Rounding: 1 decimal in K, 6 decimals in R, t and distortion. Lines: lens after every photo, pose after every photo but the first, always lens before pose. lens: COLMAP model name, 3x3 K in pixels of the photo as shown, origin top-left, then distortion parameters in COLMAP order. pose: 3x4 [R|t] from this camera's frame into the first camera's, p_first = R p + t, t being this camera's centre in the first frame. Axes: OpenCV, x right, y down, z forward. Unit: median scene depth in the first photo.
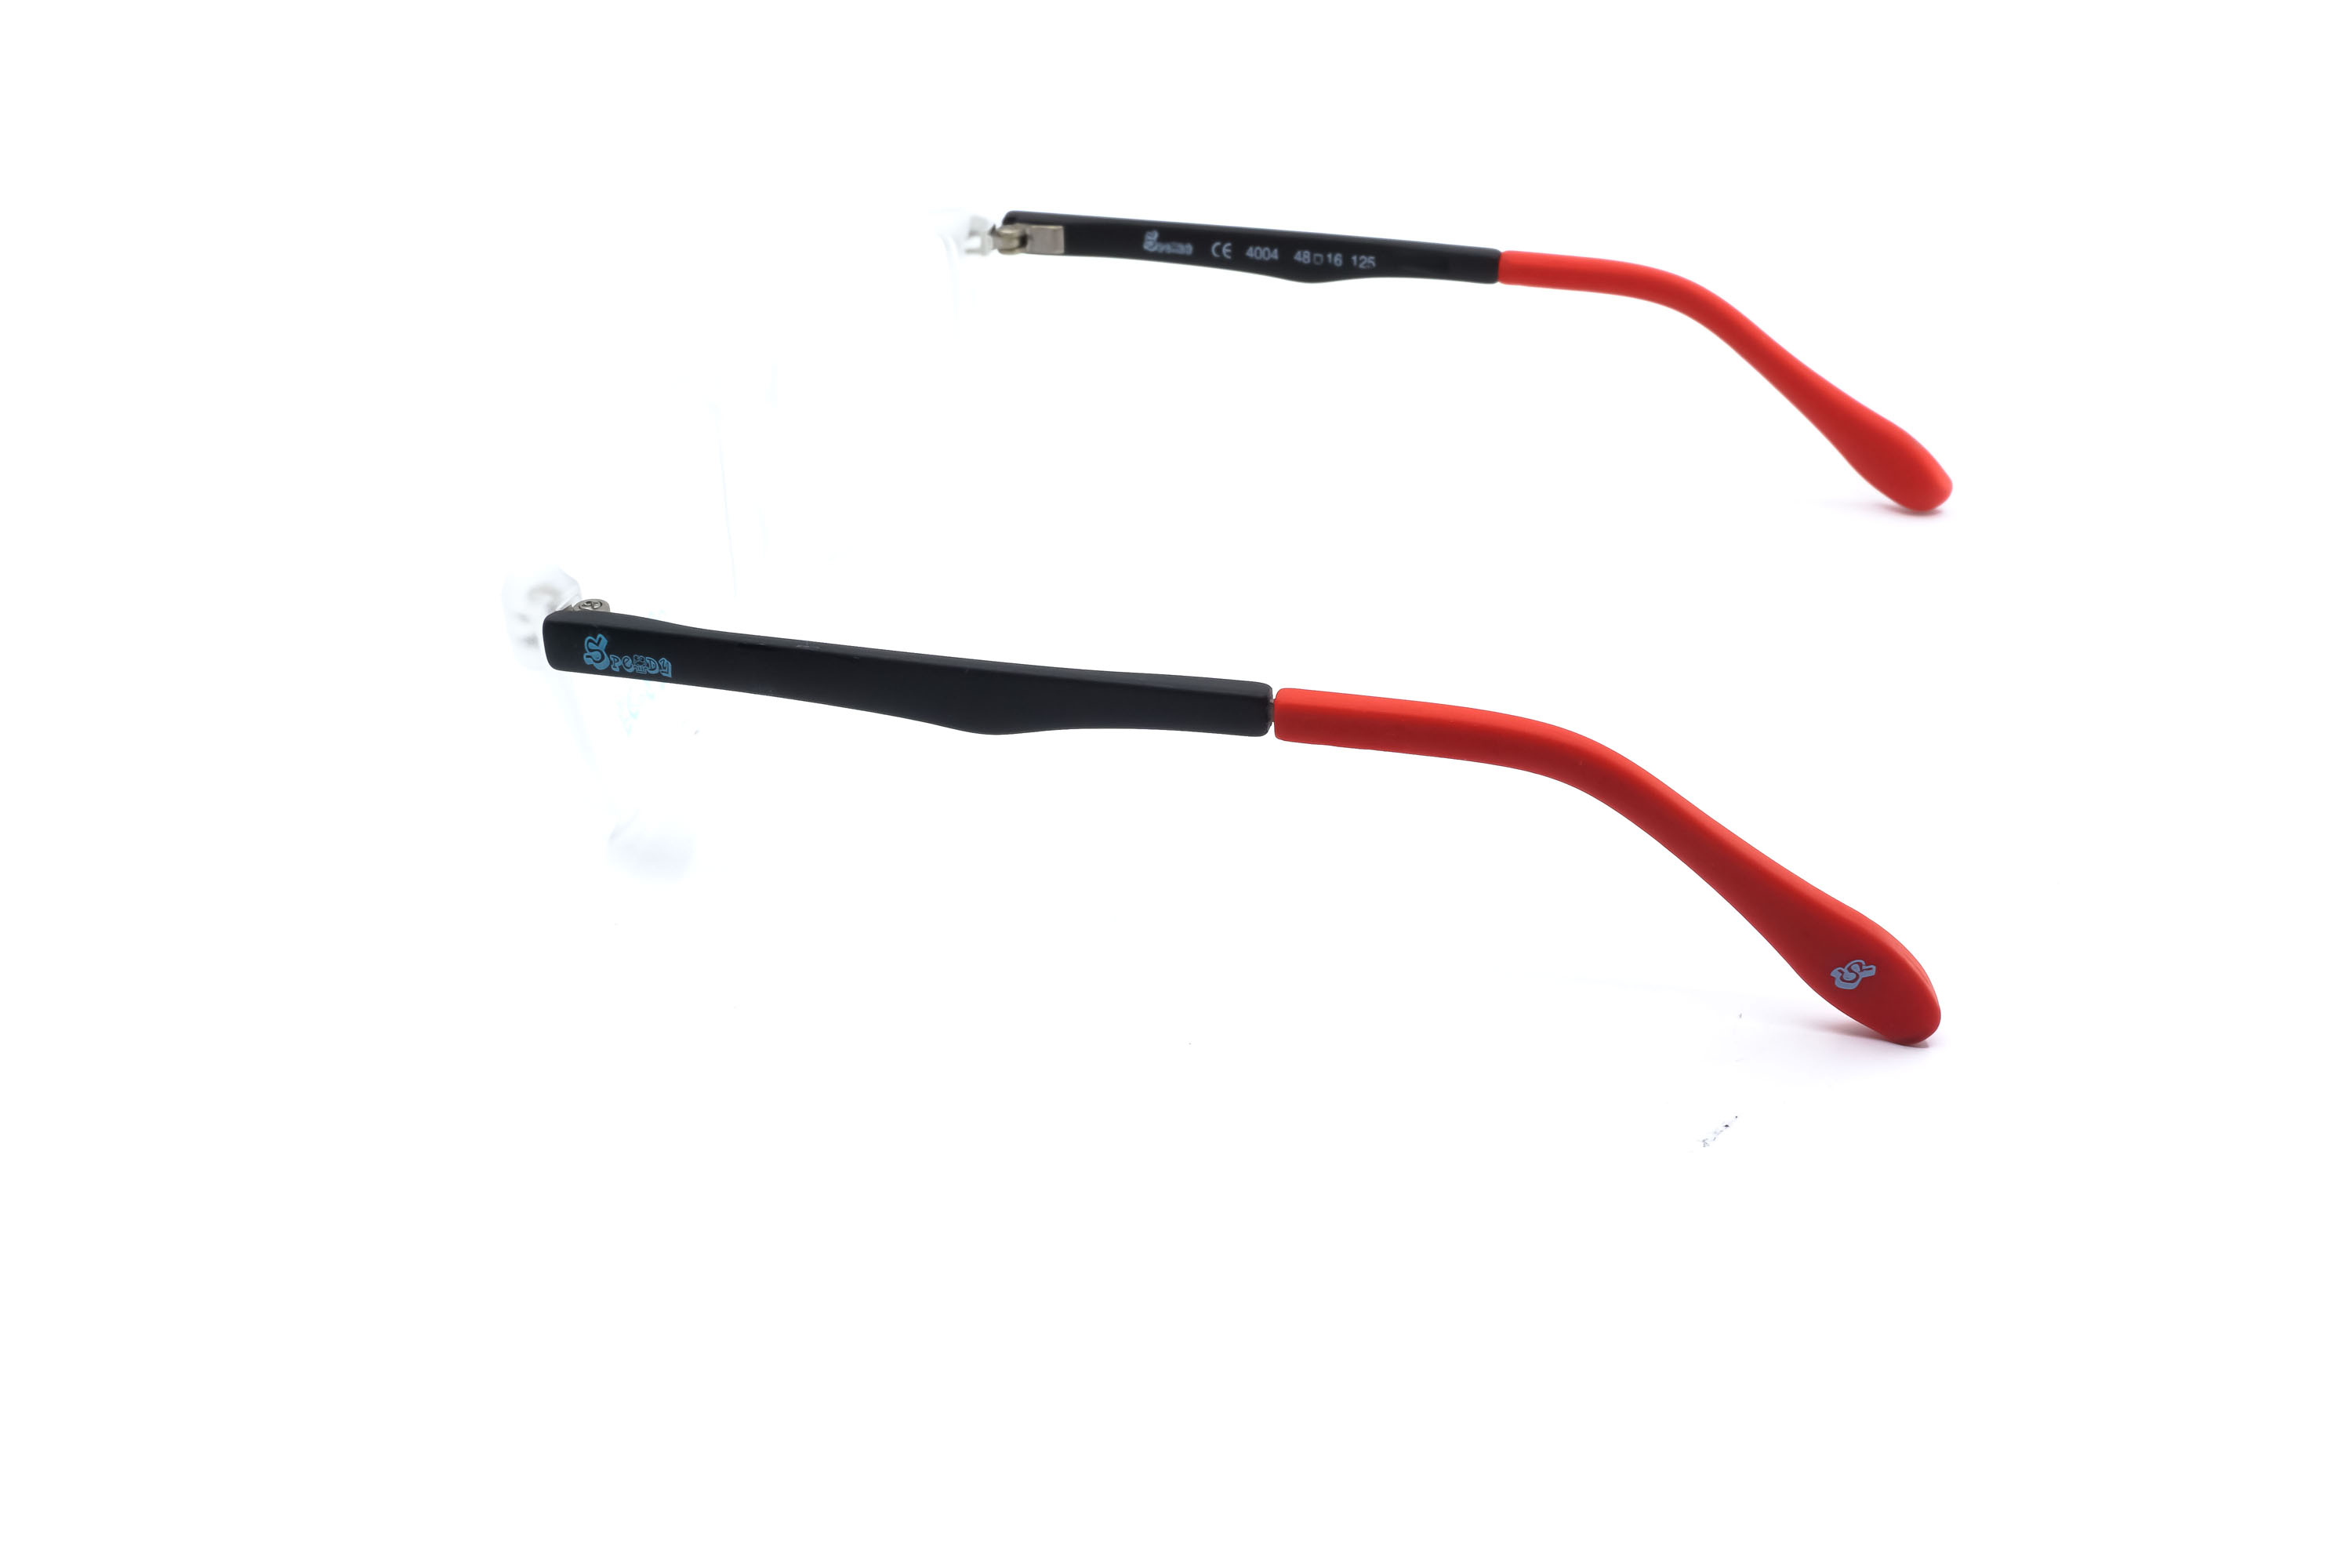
lens RADIAL K [[2452.5, 0, 1173.8], [0, 2452.5, 767.2], [0, 0, 1]] dist [0.008222, 0.000000]
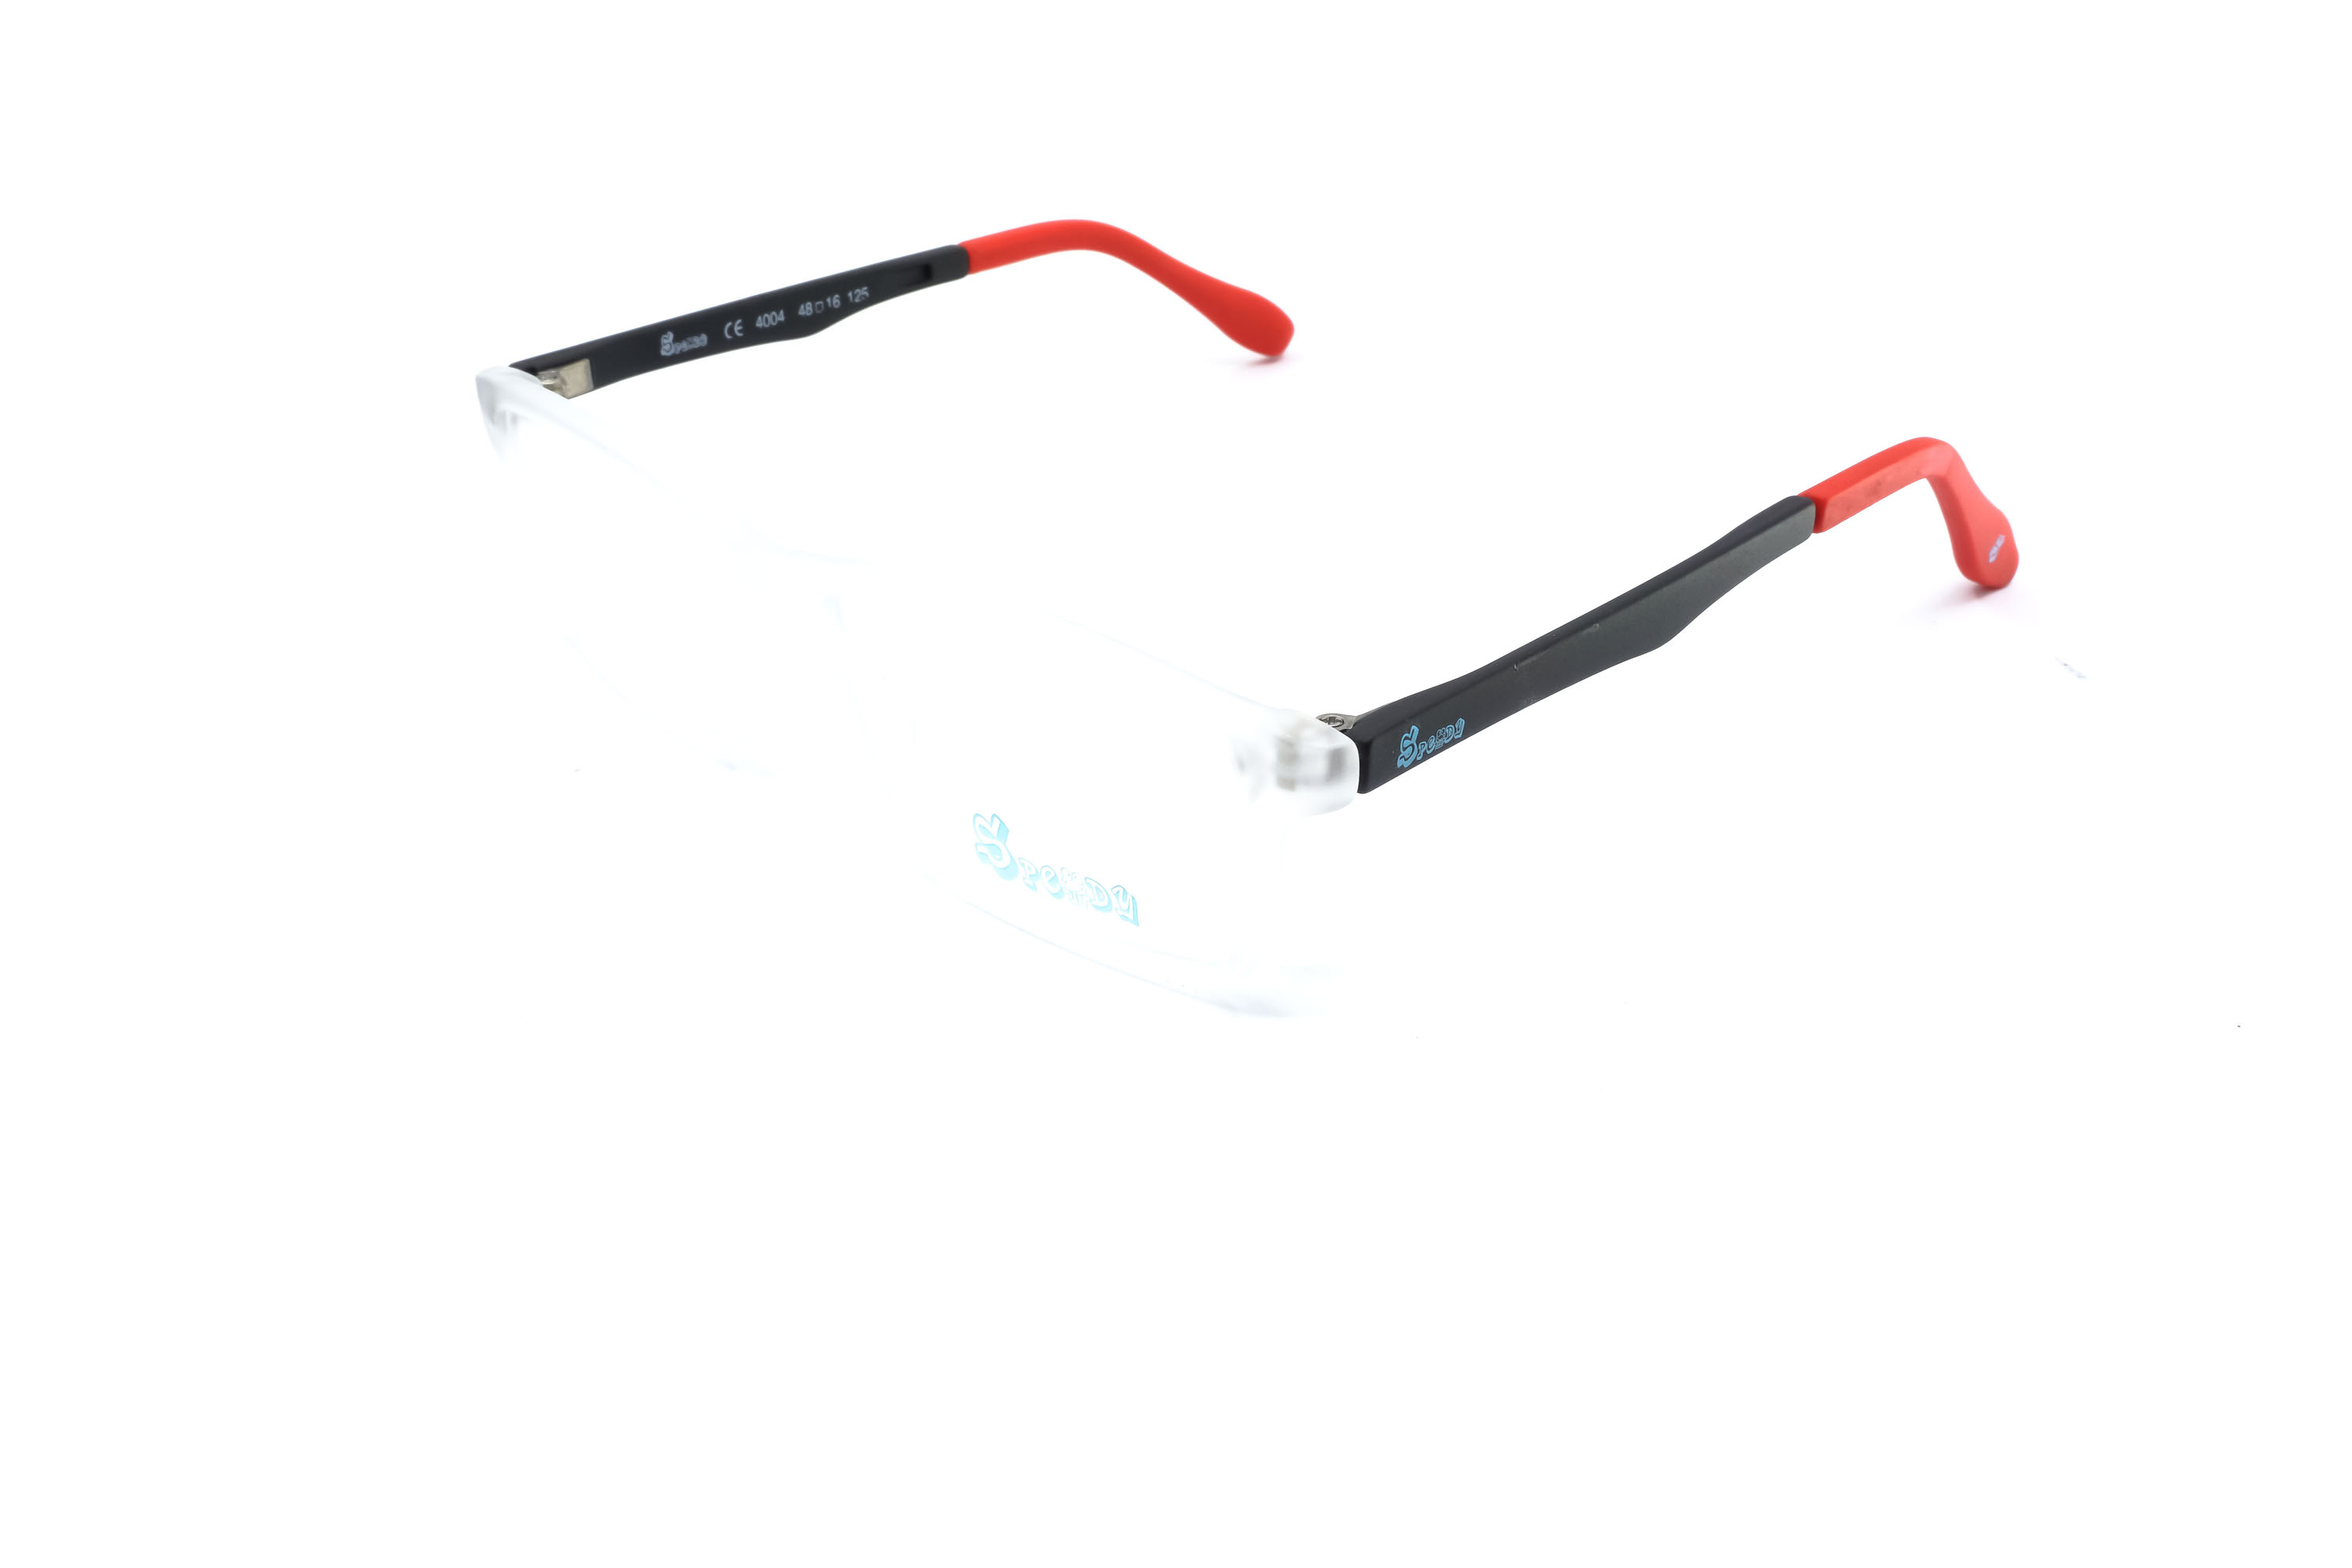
lens RADIAL K [[2452.5, 0, 1192.5], [0, 2452.5, 784.7], [0, 0, 1]] dist [0.008222, 0.000000]
pose [[0.487746, -0.419445, 0.765617, -0.682058], [0.429978, 0.878679, 0.207464, -0.180272], [-0.759752, 0.228009, 0.608925, 0.353266]]
